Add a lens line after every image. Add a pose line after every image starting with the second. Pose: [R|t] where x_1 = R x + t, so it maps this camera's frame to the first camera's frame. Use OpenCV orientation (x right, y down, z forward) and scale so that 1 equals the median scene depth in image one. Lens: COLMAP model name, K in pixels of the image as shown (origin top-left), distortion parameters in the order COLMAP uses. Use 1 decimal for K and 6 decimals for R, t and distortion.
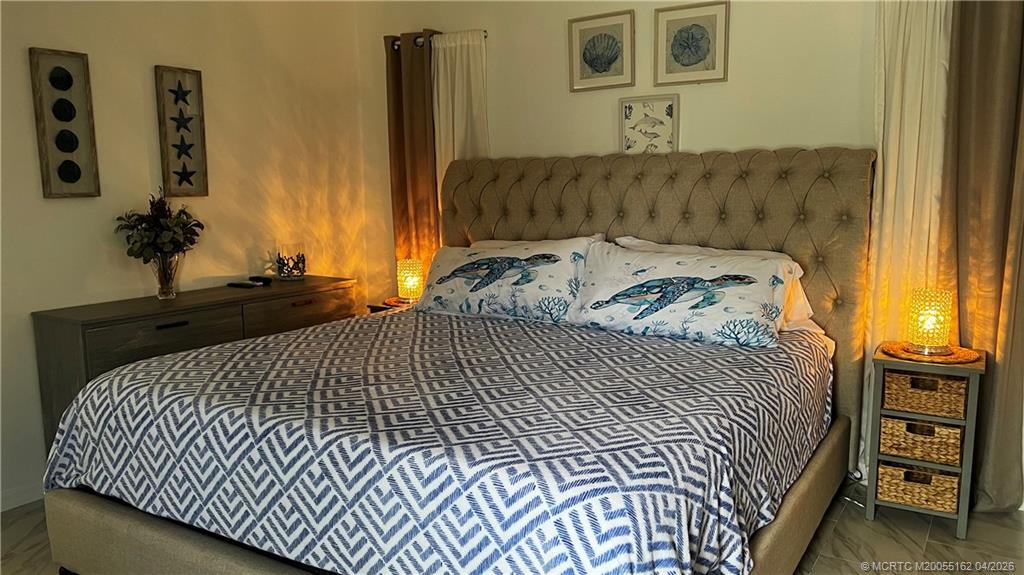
lens RADIAL K [[771.1, 0, 515.0], [0, 771.1, 288.7], [0, 0, 1]] dist [0.056189, -0.067979]
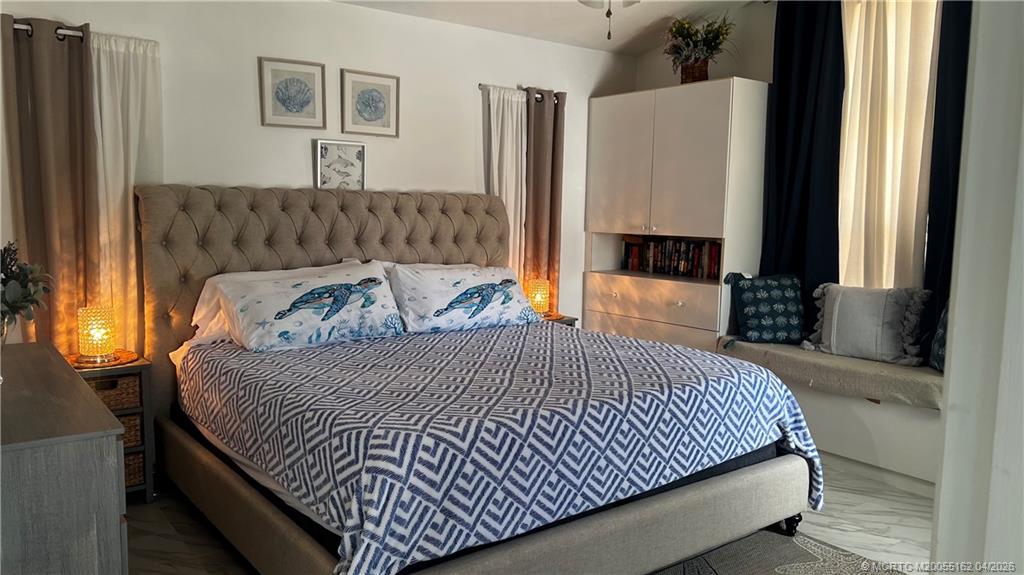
lens RADIAL K [[771.1, 0, 515.1], [0, 771.1, 286.8], [0, 0, 1]] dist [0.056189, -0.067979]
pose [[0.340317, -0.085061, 0.936456, -0.937220], [0.112043, 0.992473, 0.049431, -0.063568], [-0.933612, 0.088100, 0.347286, 0.402687]]
